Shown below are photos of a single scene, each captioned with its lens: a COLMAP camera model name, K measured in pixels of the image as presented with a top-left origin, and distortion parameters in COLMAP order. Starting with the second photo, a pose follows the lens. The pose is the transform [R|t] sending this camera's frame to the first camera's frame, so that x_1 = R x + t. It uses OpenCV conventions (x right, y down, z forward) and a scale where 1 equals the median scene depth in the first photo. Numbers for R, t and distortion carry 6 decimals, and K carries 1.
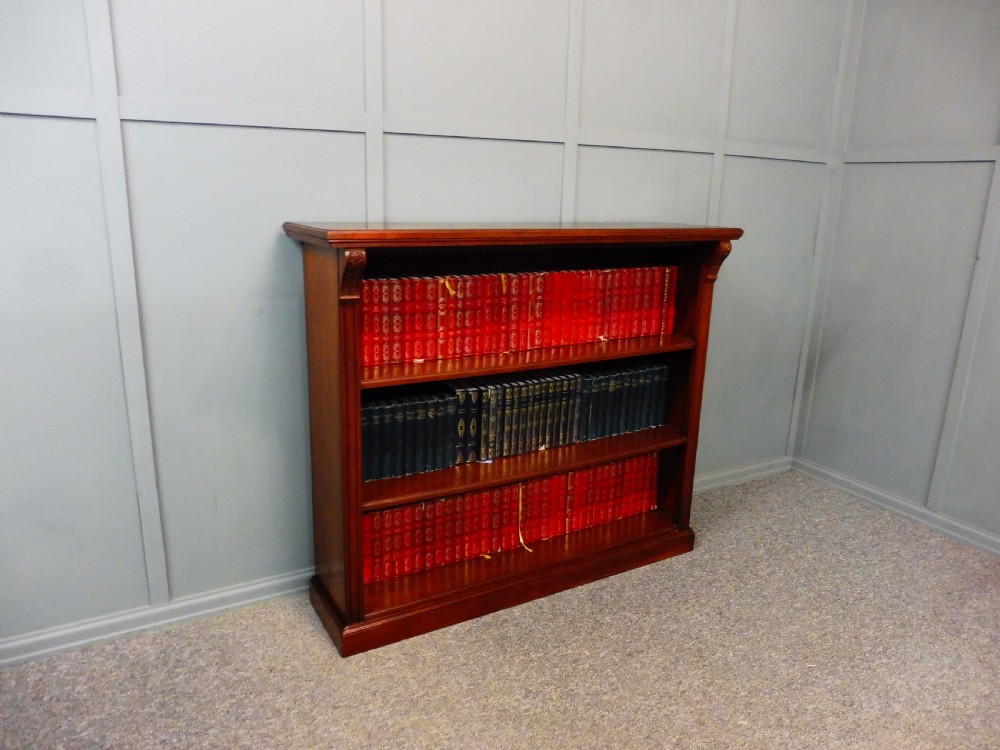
lens RADIAL K [[721.2, 0, 497.3], [0, 721.2, 376.2], [0, 0, 1]] dist [-0.056801, 0.021554]
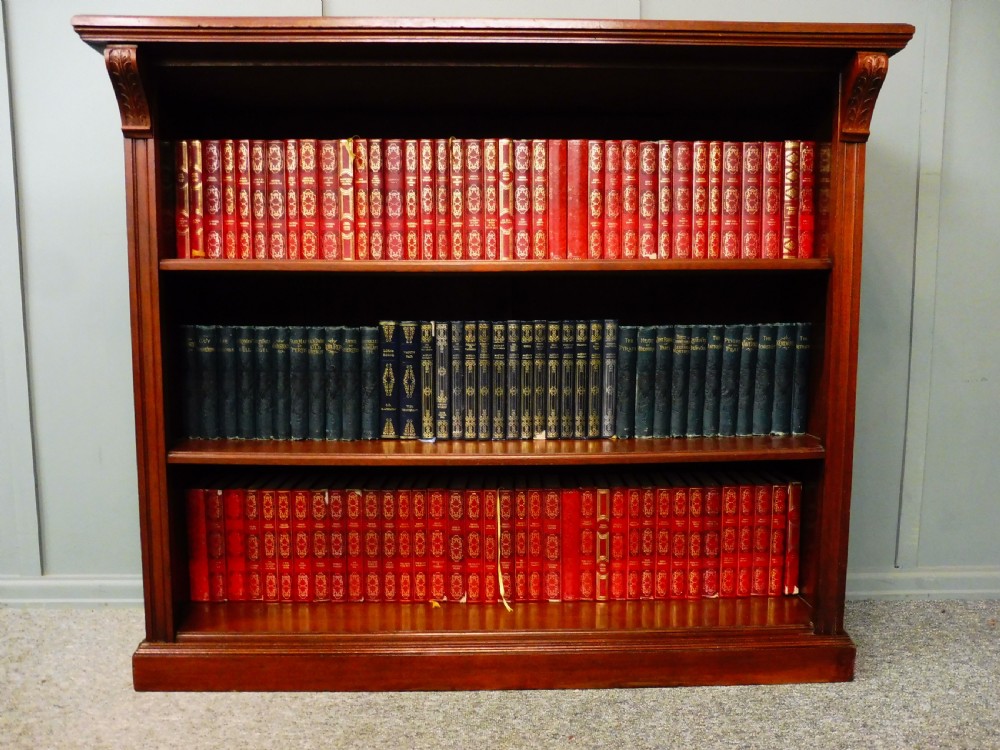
lens RADIAL K [[721.2, 0, 505.3], [0, 721.2, 380.1], [0, 0, 1]] dist [-0.056801, 0.021554]
pose [[0.876644, 0.016504, -0.480856, 0.348970], [-0.099581, 0.983996, -0.147771, 0.156055], [0.470721, 0.177426, 0.864258, 0.489989]]
